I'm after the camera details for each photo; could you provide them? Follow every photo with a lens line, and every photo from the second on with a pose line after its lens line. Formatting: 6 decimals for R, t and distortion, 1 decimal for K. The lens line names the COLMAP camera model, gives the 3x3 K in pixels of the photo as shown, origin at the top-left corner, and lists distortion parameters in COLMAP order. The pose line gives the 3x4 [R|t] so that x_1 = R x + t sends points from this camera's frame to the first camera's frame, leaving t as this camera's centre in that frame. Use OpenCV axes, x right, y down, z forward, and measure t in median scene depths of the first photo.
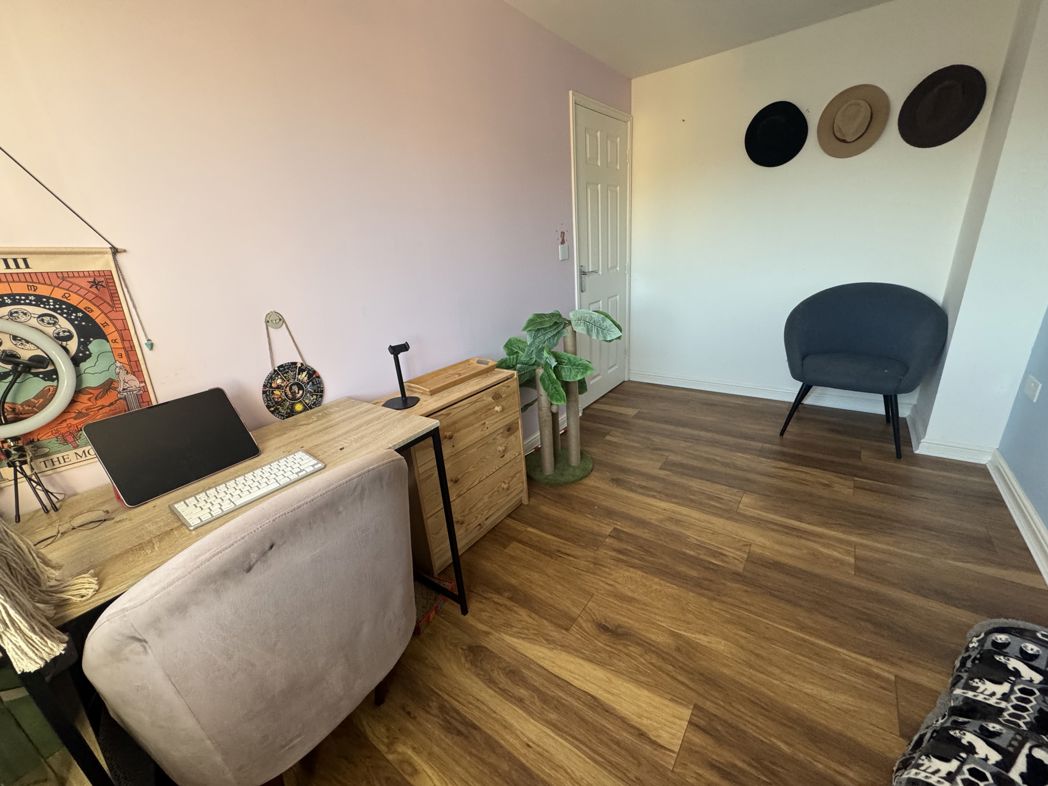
lens RADIAL K [[416.6, 0, 528.8], [0, 416.6, 395.6], [0, 0, 1]] dist [-0.004408, -0.000113]
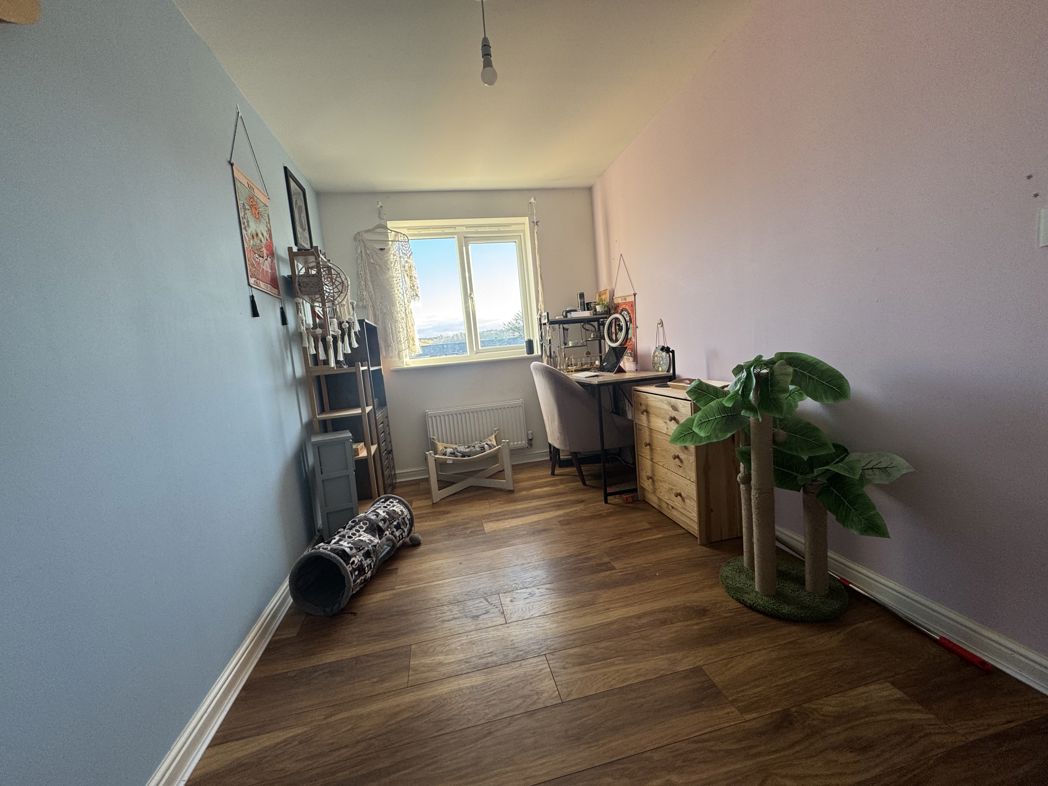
lens RADIAL K [[416.6, 0, 524.4], [0, 416.6, 391.3], [0, 0, 1]] dist [-0.004408, -0.000113]
pose [[-0.661342, 0.219058, -0.717384, 1.096941], [-0.112165, 0.916769, 0.383344, -0.471563], [0.741651, 0.333987, -0.581728, 1.462059]]
